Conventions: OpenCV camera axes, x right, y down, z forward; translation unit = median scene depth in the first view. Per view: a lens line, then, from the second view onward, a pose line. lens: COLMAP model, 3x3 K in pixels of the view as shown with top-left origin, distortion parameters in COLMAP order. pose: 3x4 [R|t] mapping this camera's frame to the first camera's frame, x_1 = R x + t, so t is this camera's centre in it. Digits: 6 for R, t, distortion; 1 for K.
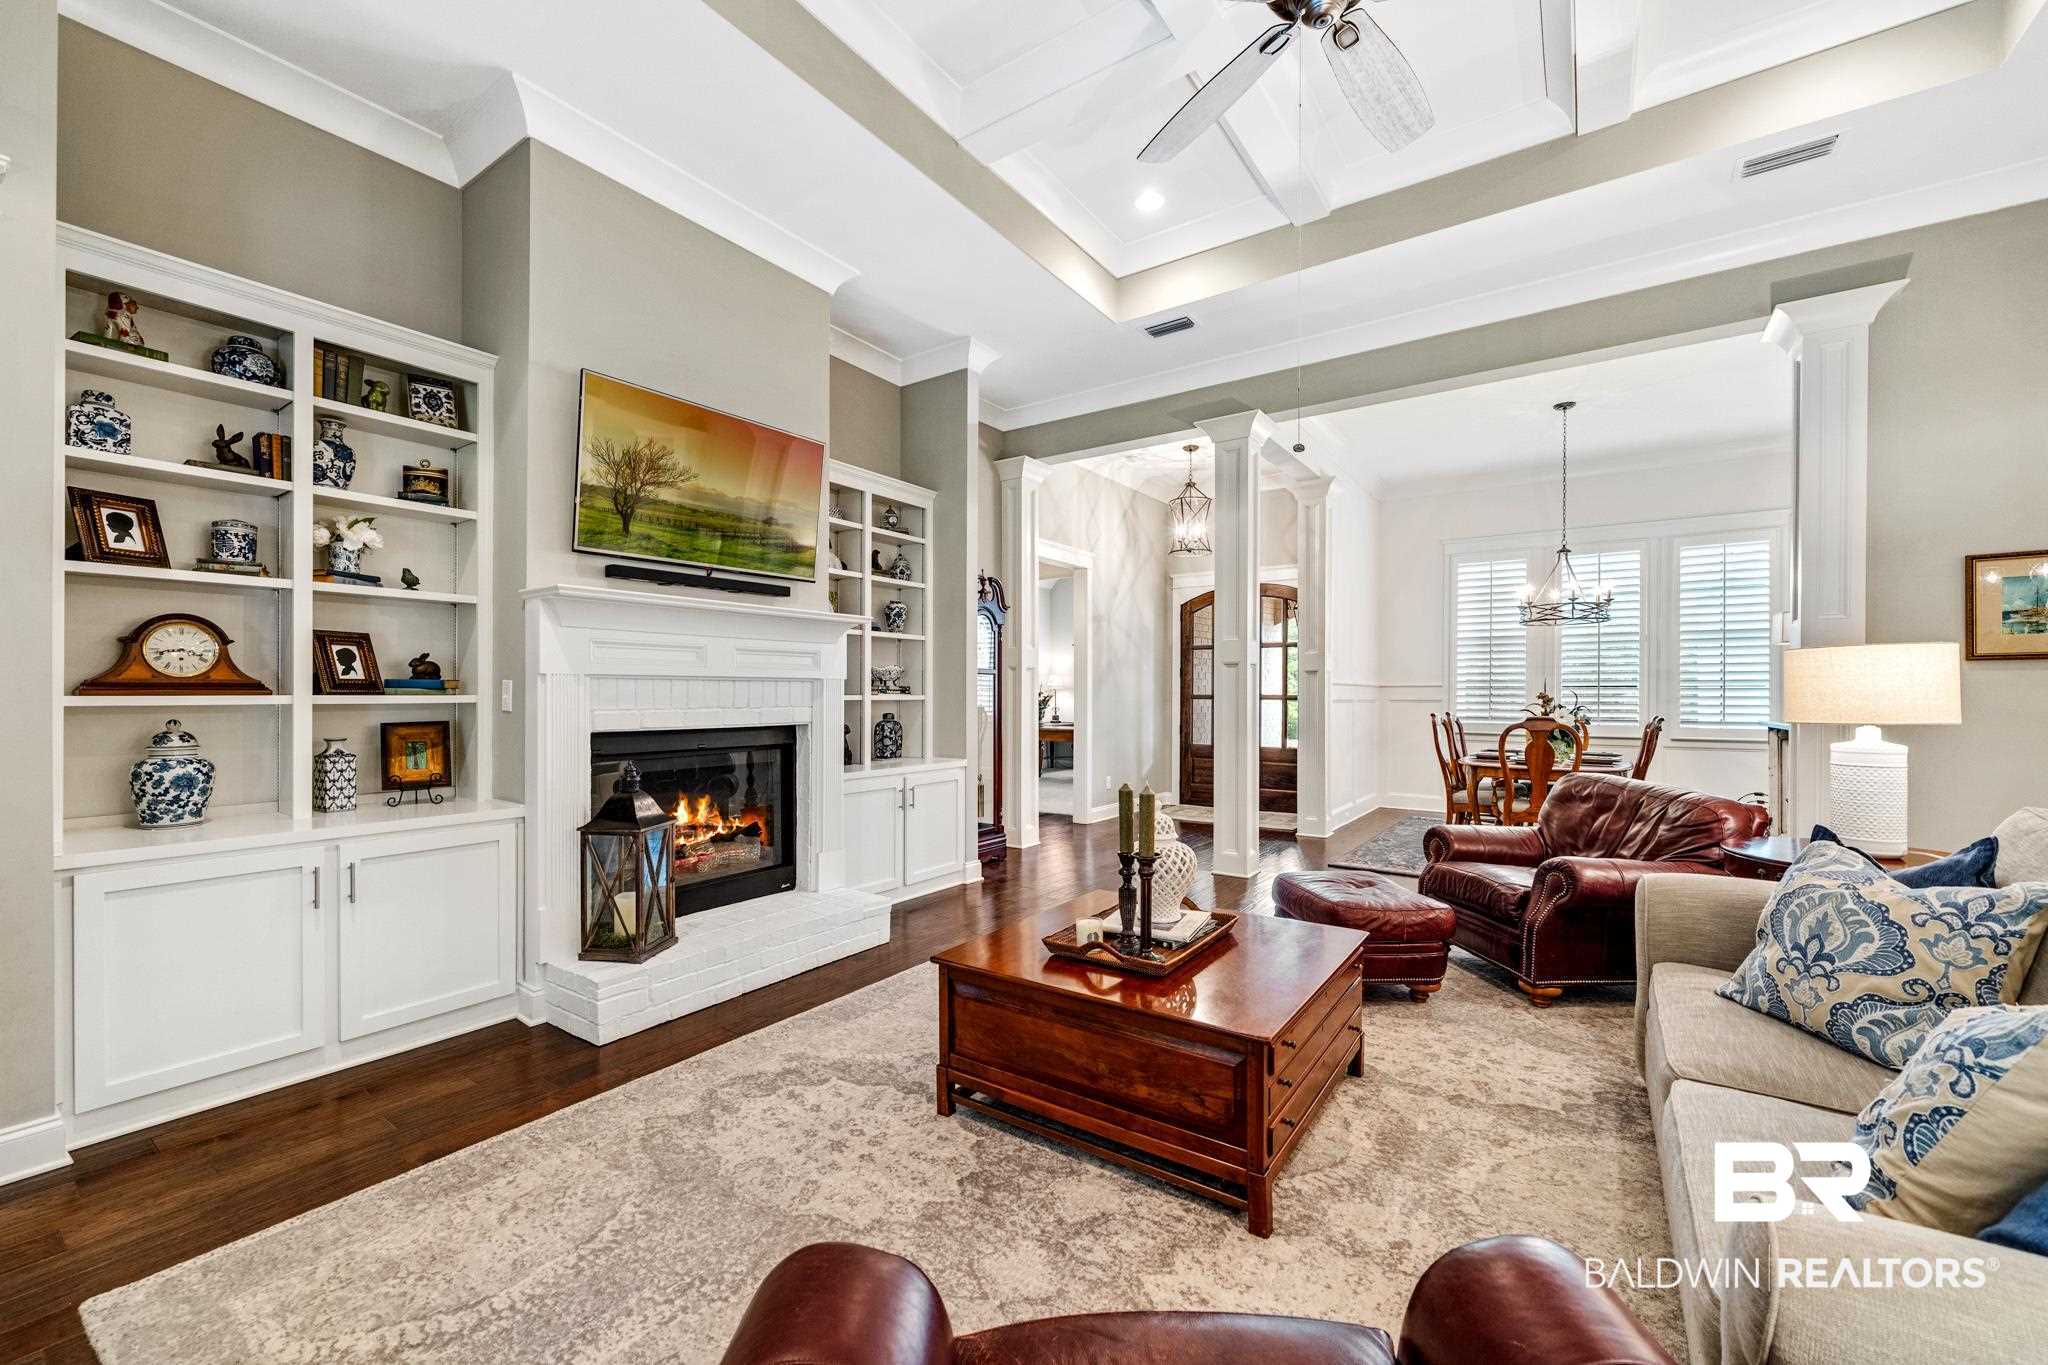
lens RADIAL K [[819.7, 0, 1030.4], [0, 819.7, 694.2], [0, 0, 1]] dist [-0.002107, -0.000282]
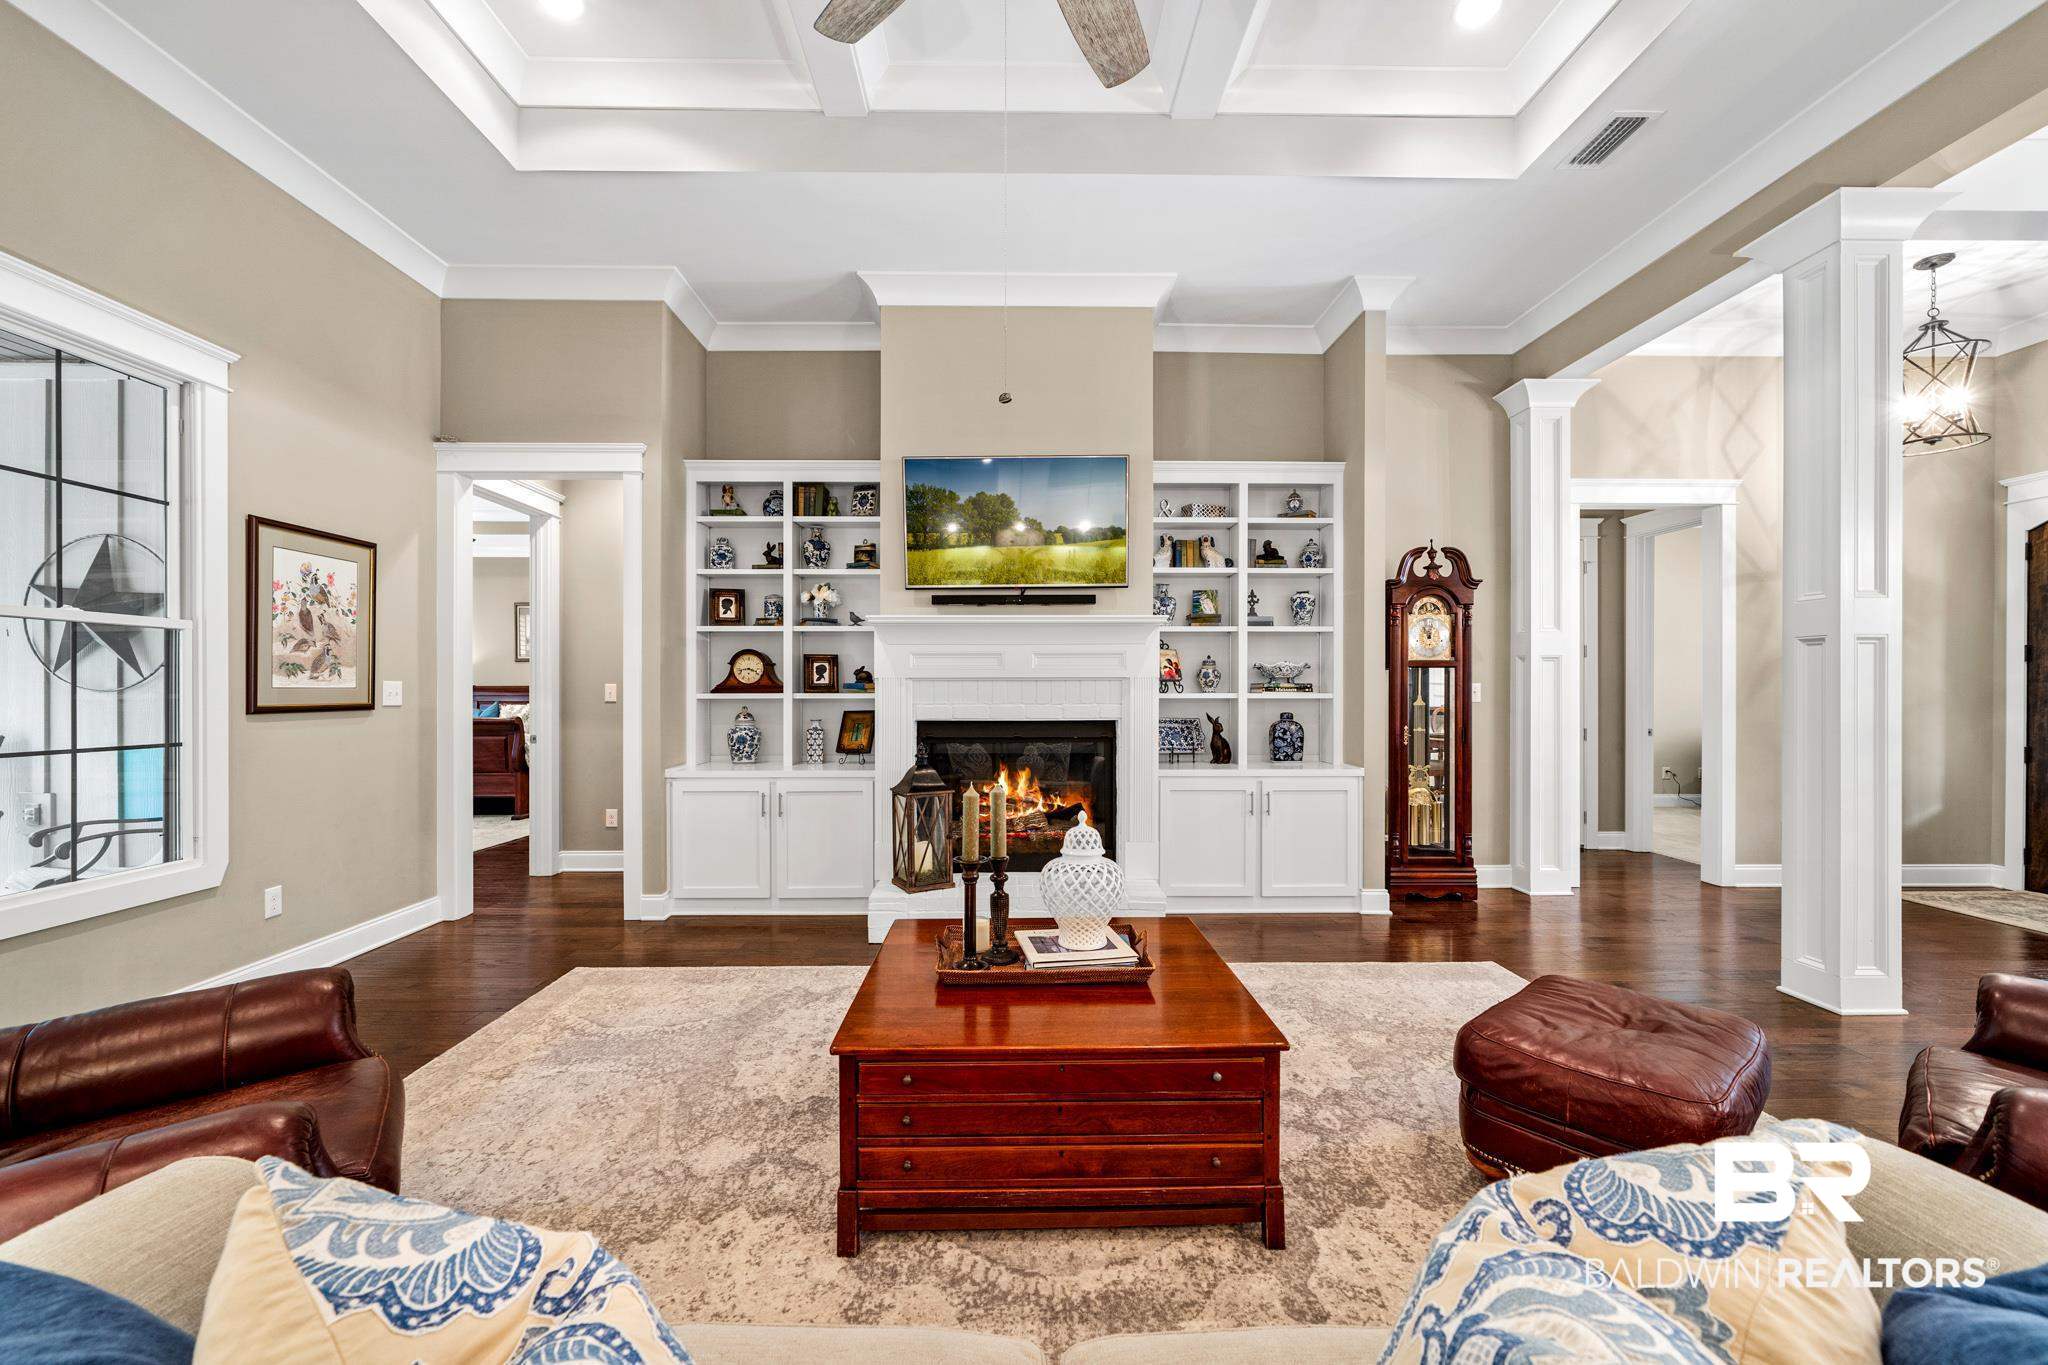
lens RADIAL K [[819.7, 0, 1016.9], [0, 819.7, 686.8], [0, 0, 1]] dist [-0.002107, -0.000282]
pose [[0.577985, -0.008945, -0.815998, 0.683021], [0.001094, 0.999948, -0.010187, 0.004986], [0.816047, 0.004995, 0.577965, 0.350157]]
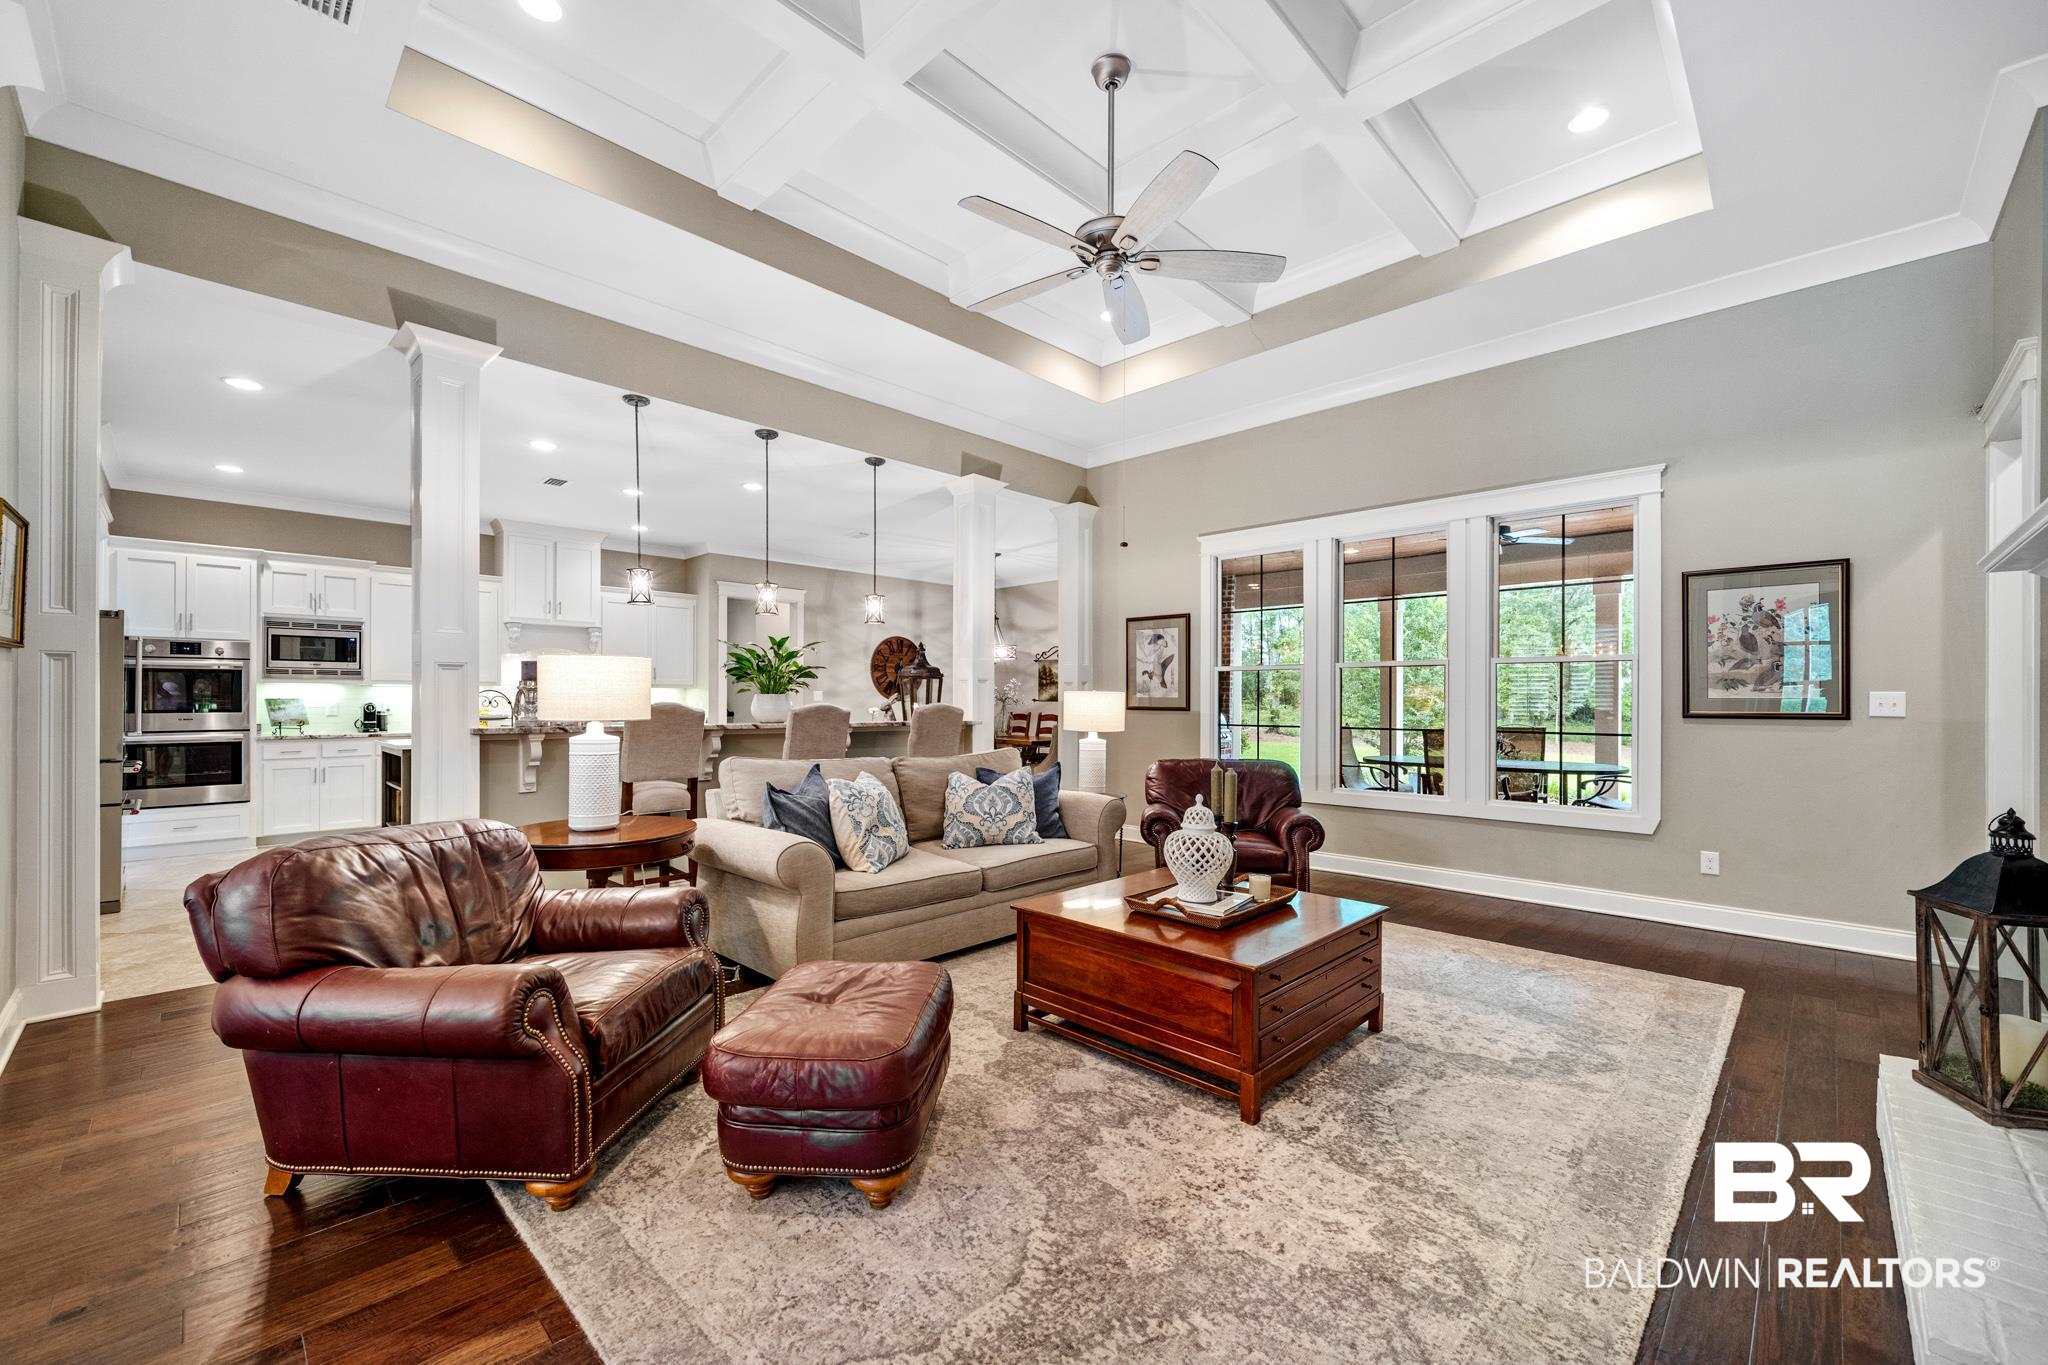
lens RADIAL K [[819.7, 0, 1020.1], [0, 819.7, 692.5], [0, 0, 1]] dist [-0.002107, -0.000282]
pose [[-0.984137, -0.005043, 0.177336, 0.160678], [-0.006013, 0.999970, -0.004931, -0.001952], [-0.177306, -0.005919, -0.984138, 1.746975]]
